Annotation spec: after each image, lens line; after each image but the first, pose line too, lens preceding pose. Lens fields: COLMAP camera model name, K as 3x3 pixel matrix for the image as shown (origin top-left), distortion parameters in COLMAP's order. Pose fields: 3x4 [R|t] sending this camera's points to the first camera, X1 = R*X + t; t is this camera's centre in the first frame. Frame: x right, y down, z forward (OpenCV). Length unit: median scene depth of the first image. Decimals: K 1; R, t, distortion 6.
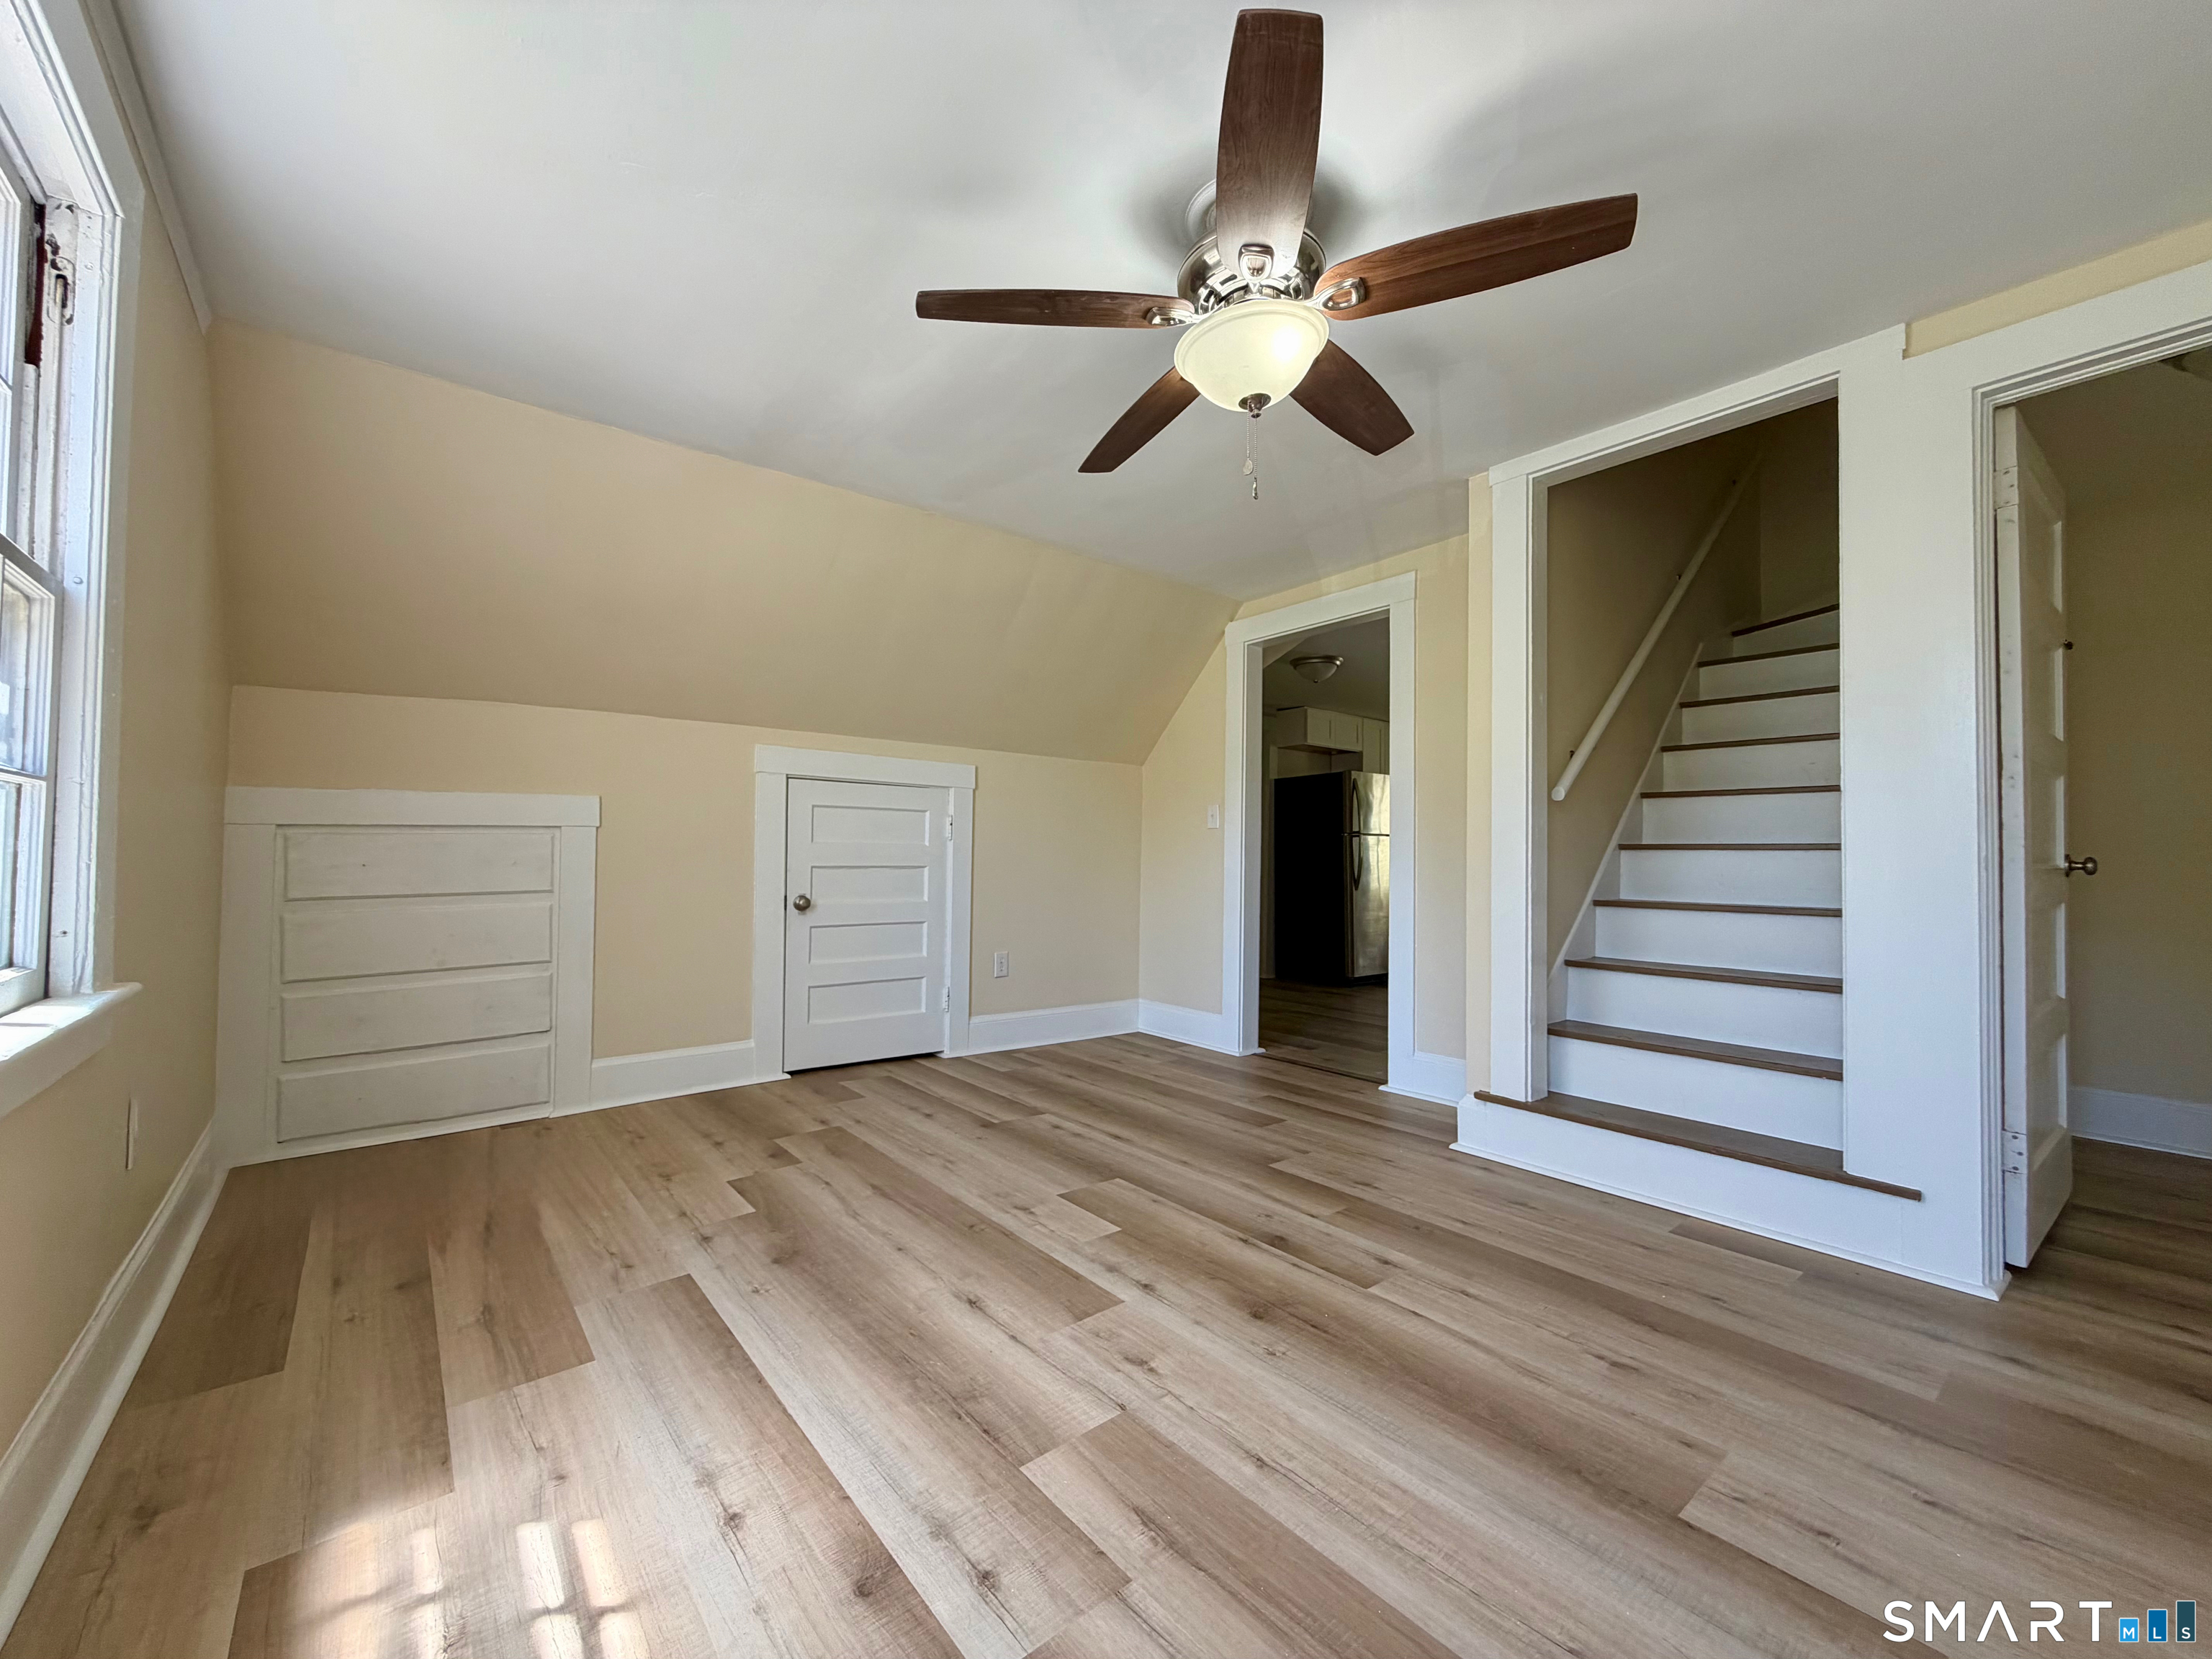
lens RADIAL K [[882.3, 0, 1100.9], [0, 882.3, 835.6], [0, 0, 1]] dist [-0.000655, -0.000034]
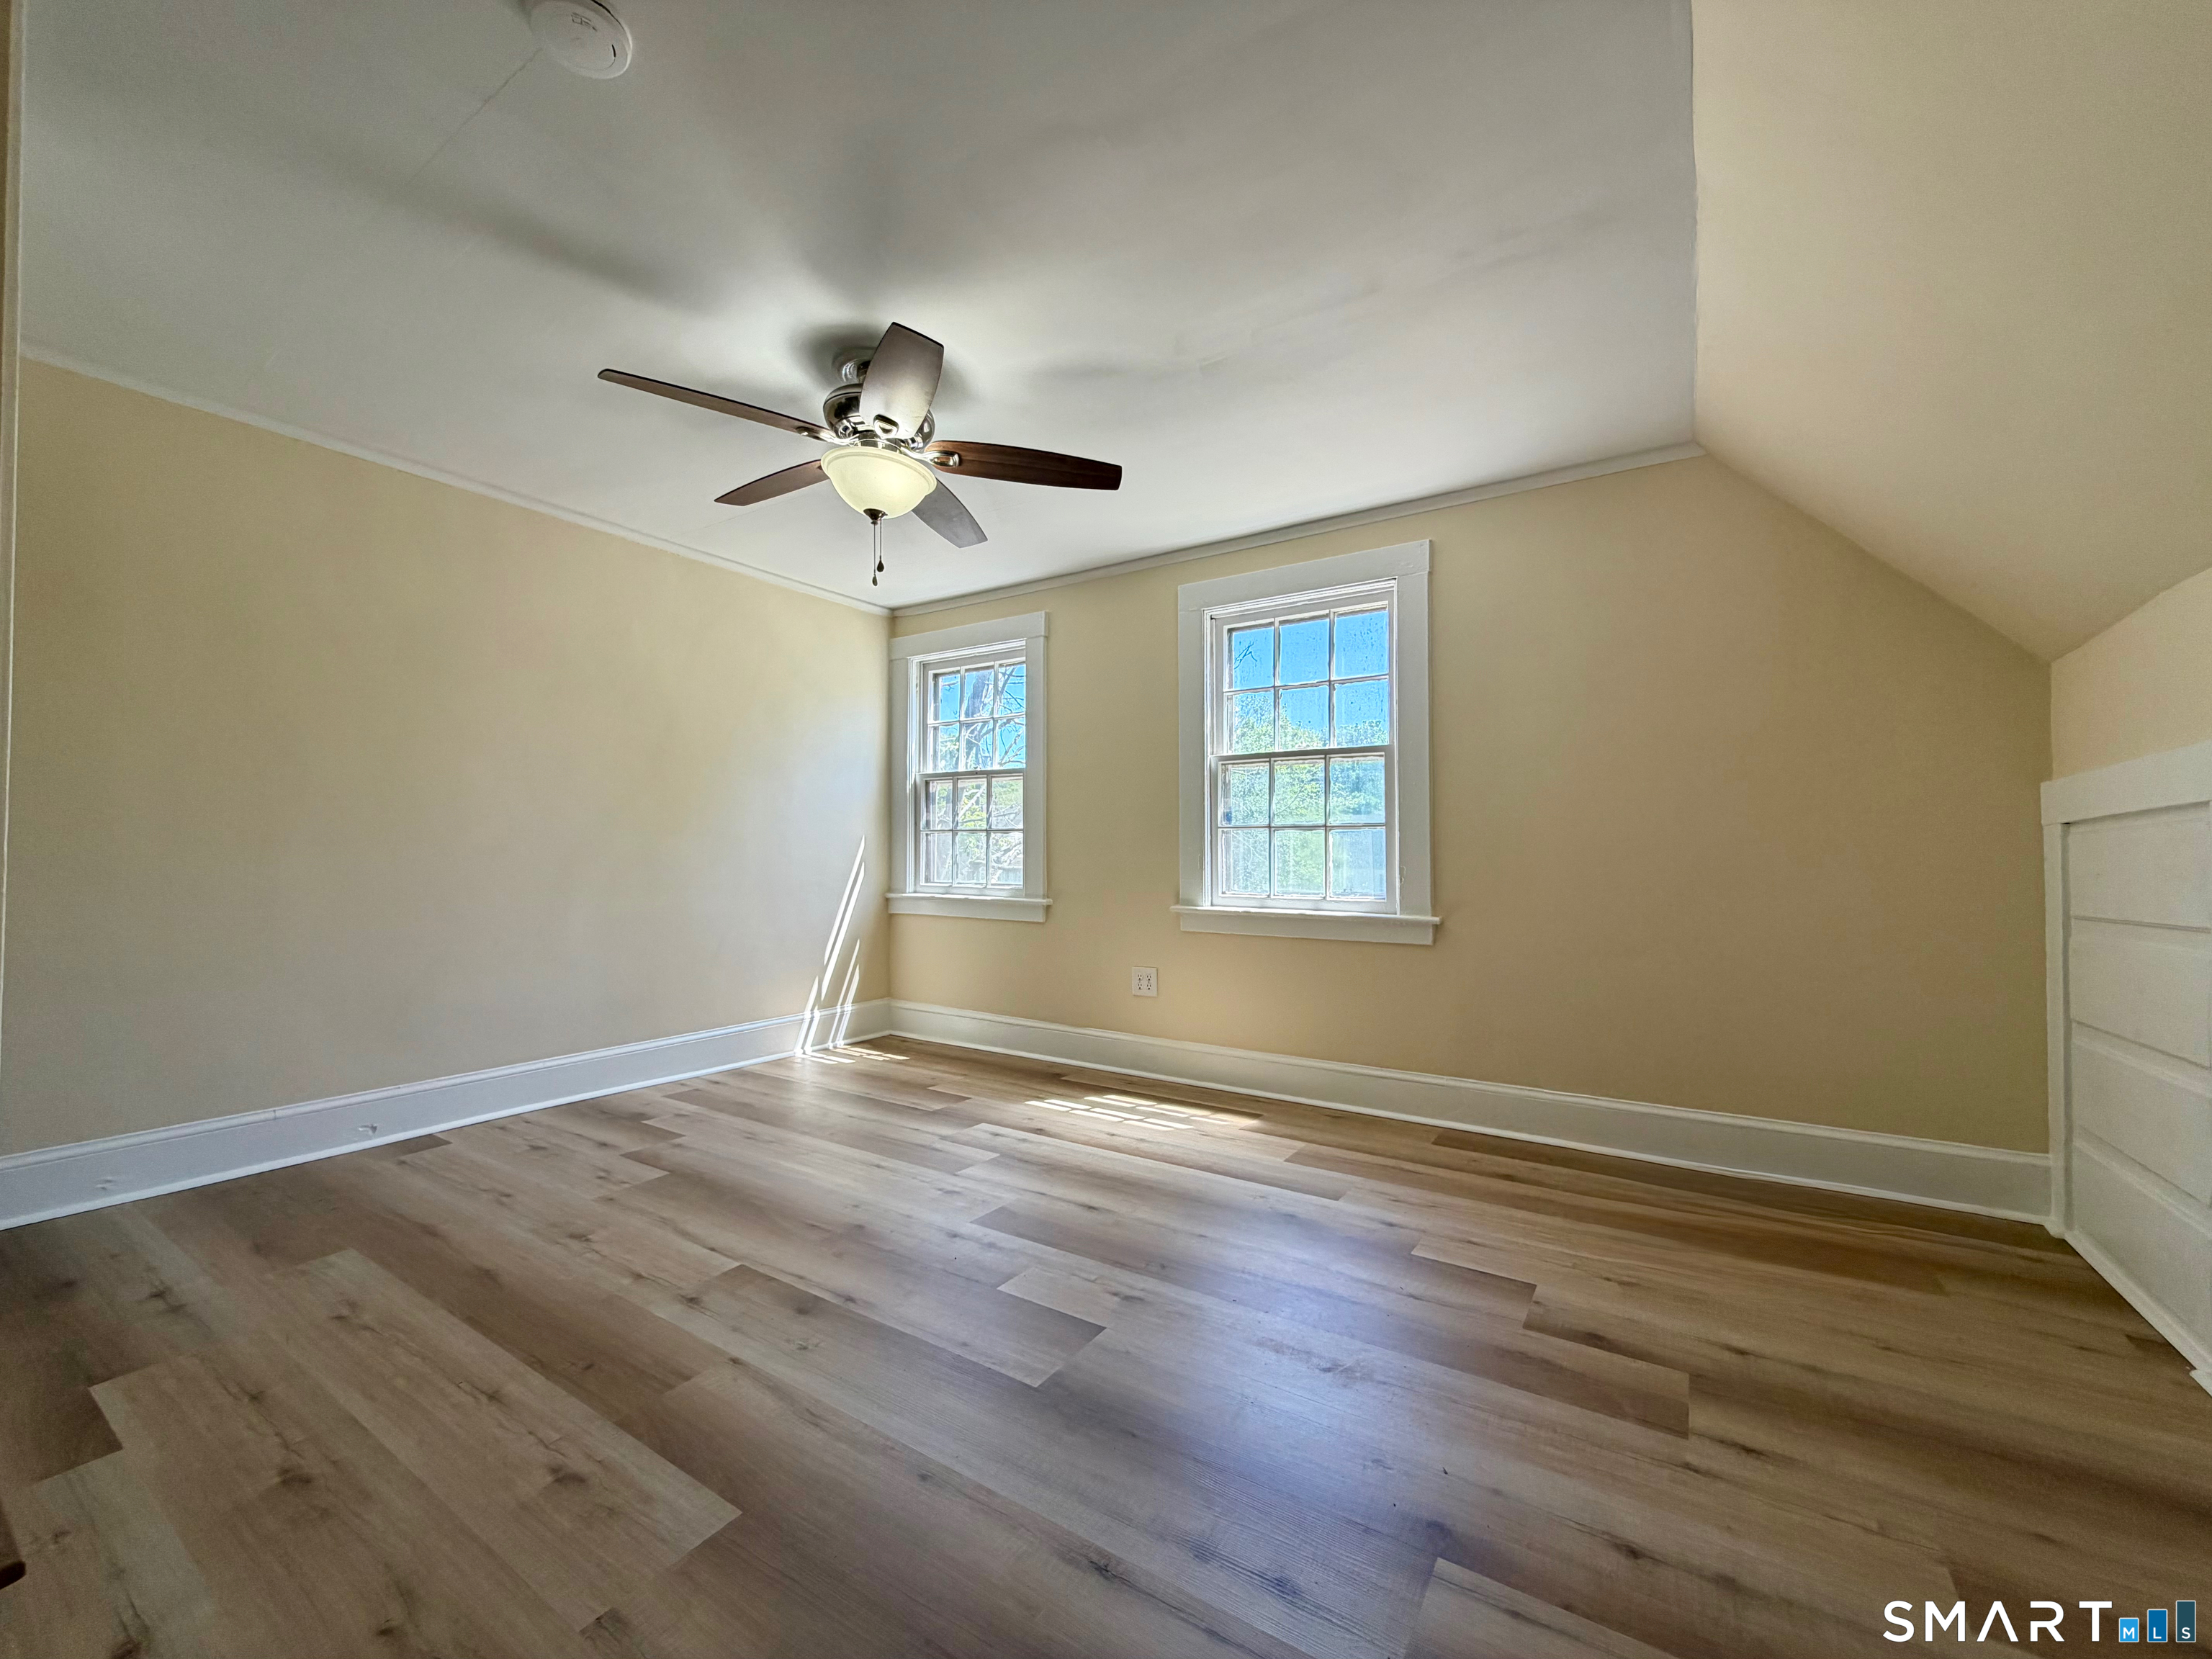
lens RADIAL K [[882.3, 0, 1100.9], [0, 882.3, 835.6], [0, 0, 1]] dist [-0.000655, -0.000034]
pose [[-0.952721, -0.016779, -0.303384, 0.218815], [-0.003324, 0.998990, -0.044811, 0.054469], [0.303829, -0.041684, -0.951814, 2.105069]]
